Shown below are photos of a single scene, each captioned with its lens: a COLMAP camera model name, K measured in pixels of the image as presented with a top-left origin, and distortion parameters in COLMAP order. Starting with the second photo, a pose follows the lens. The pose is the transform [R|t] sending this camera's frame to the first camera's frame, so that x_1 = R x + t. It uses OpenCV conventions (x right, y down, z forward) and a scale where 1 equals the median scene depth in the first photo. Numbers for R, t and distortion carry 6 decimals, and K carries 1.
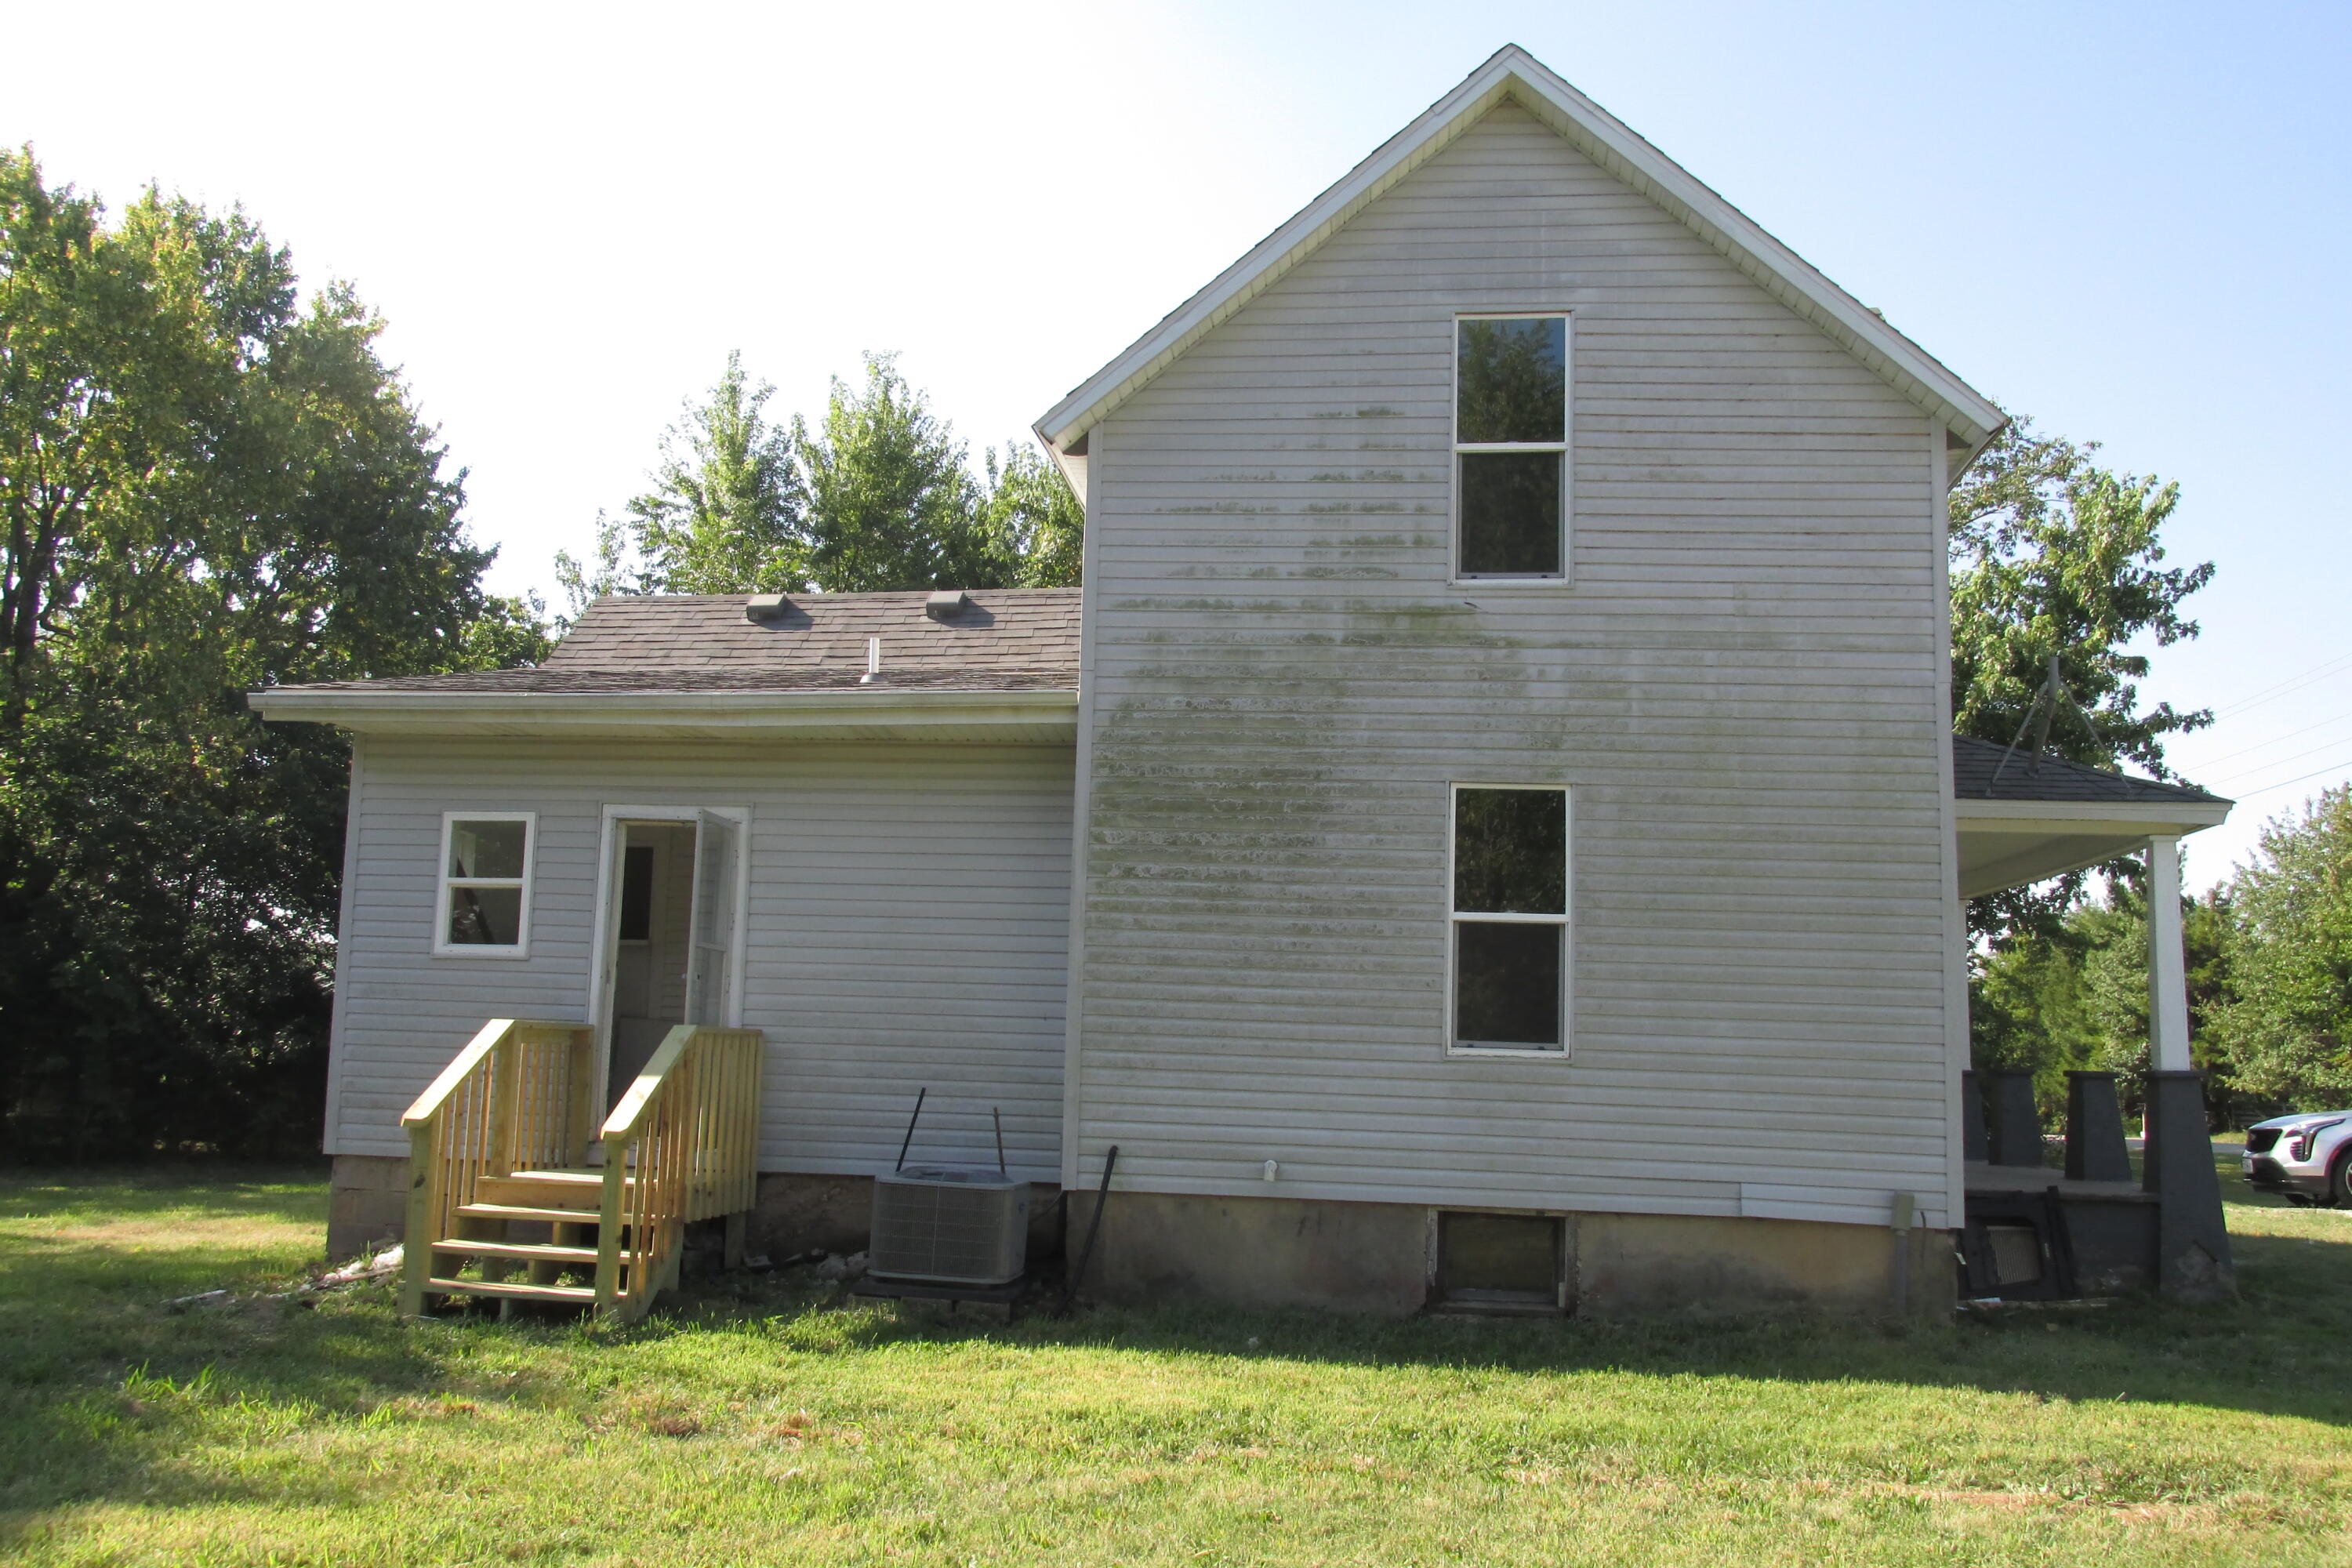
lens RADIAL K [[1956.1, 0, 1184.0], [0, 1956.1, 771.8], [0, 0, 1]] dist [-0.036134, 0.008727]
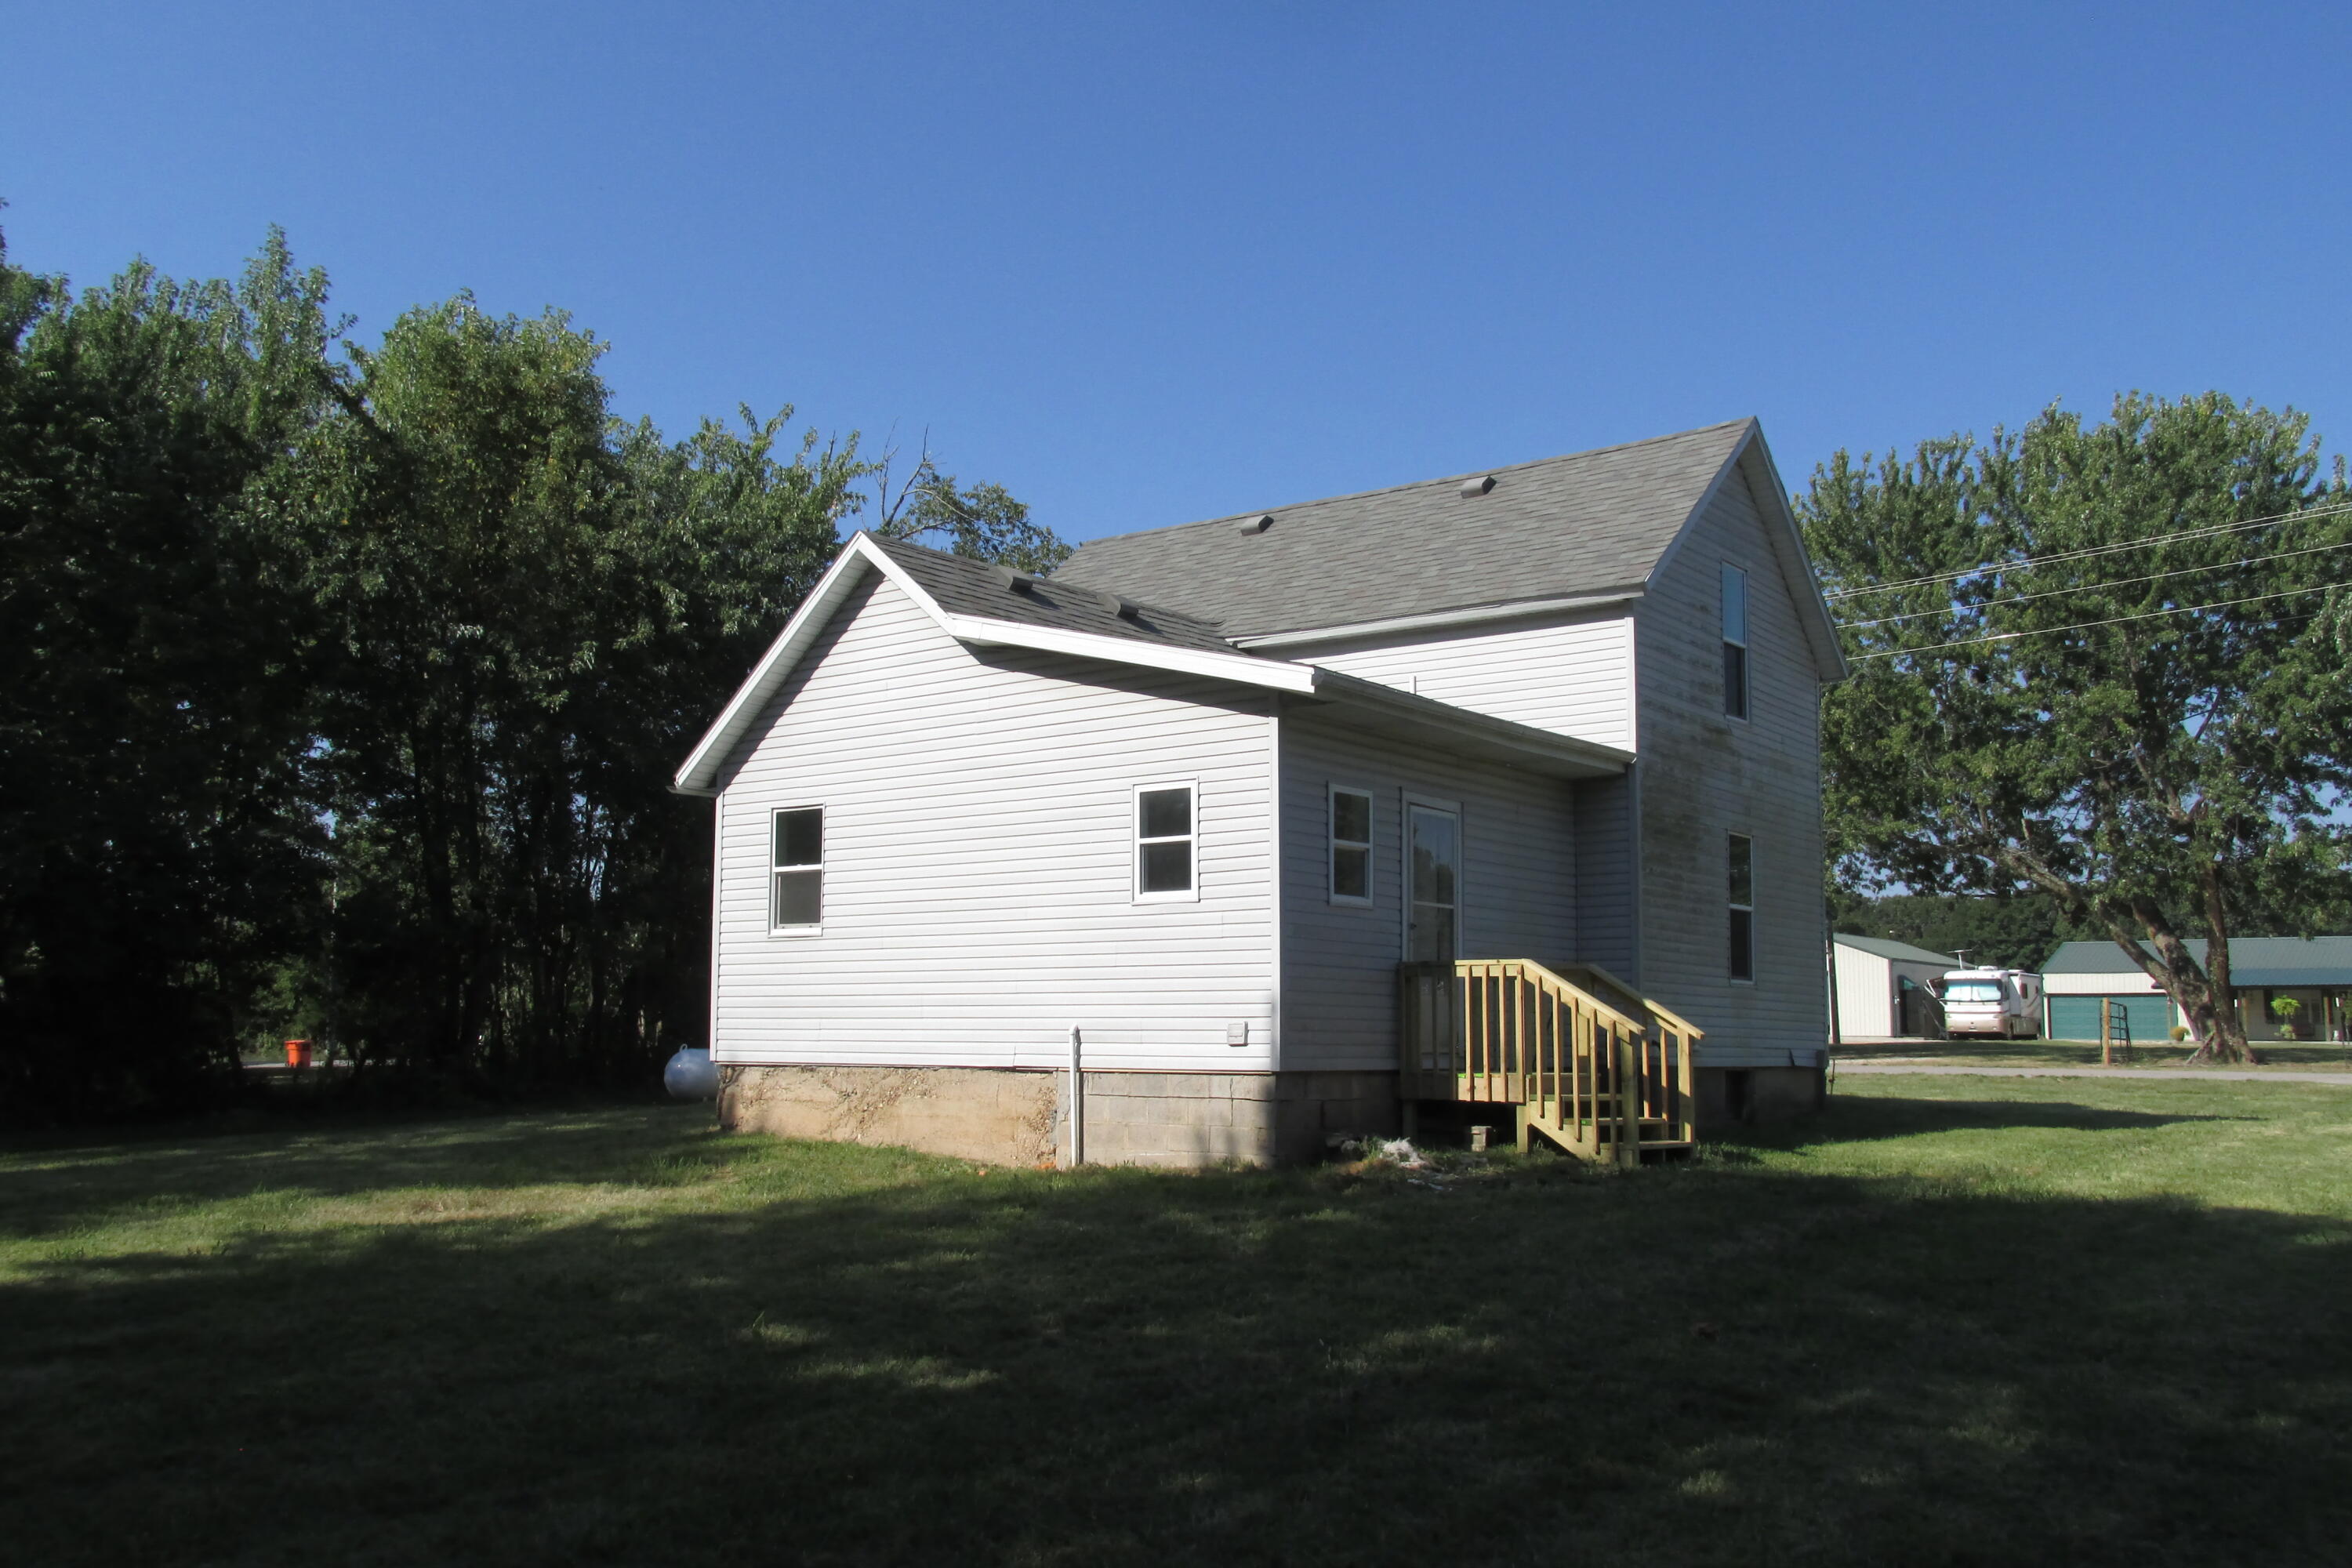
lens RADIAL K [[1956.1, 0, 1184.0], [0, 1956.1, 771.8], [0, 0, 1]] dist [-0.036134, 0.008727]
pose [[0.524759, 0.093480, 0.846103, -1.601848], [-0.116346, 0.992501, -0.037496, 0.075607], [-0.843263, -0.078765, 0.531699, 0.474836]]
